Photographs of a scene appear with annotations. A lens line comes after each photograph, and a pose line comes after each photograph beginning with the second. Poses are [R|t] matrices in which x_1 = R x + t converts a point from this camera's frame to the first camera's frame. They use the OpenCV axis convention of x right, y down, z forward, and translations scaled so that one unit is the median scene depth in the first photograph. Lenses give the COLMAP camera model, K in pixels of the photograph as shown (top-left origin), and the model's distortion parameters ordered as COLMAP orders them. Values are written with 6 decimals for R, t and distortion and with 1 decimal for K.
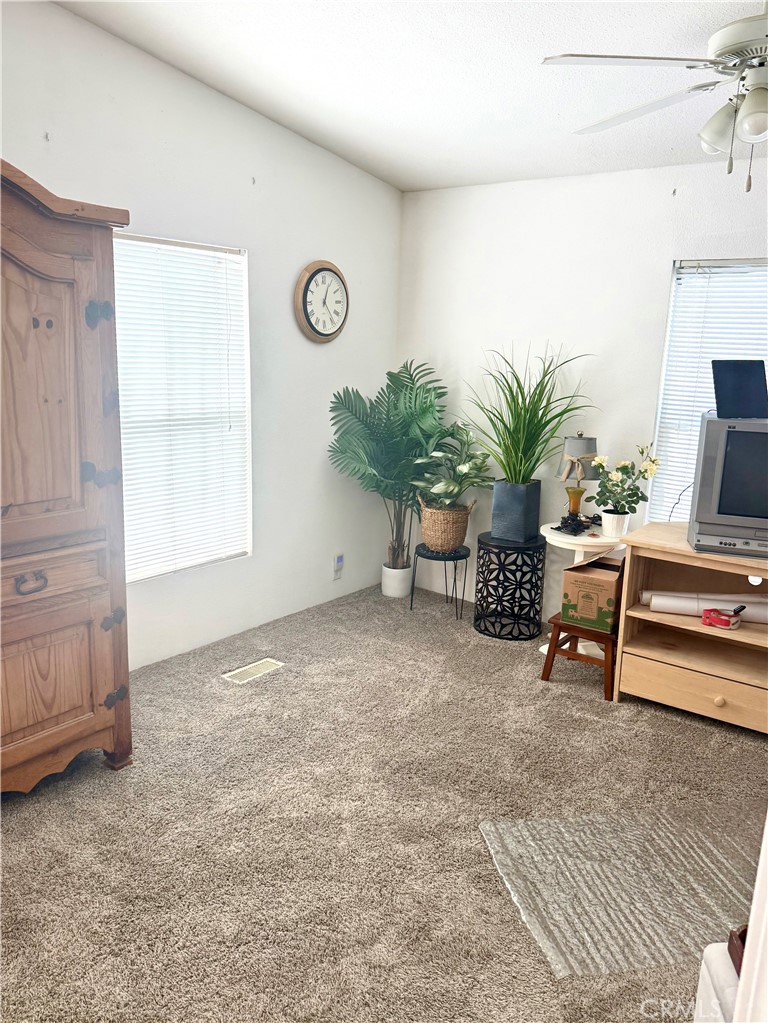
lens RADIAL K [[771.2, 0, 384.0], [0, 771.2, 511.5], [0, 0, 1]] dist [0.004691, 0.000036]
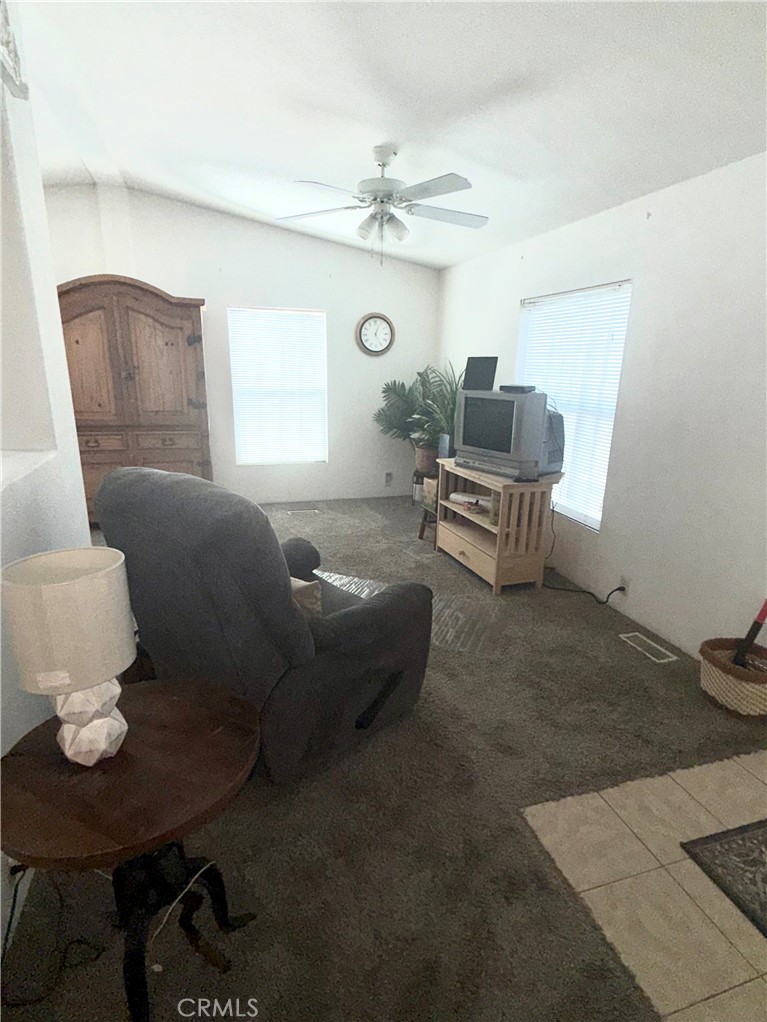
lens RADIAL K [[540.3, 0, 383.5], [0, 540.3, 511.0], [0, 0, 1]] dist [0.000501, 0.000089]
pose [[0.829303, 0.137000, -0.541744, 0.866971], [-0.118172, 0.990551, 0.069600, 0.079018], [0.546161, 0.006300, 0.837657, -0.122515]]
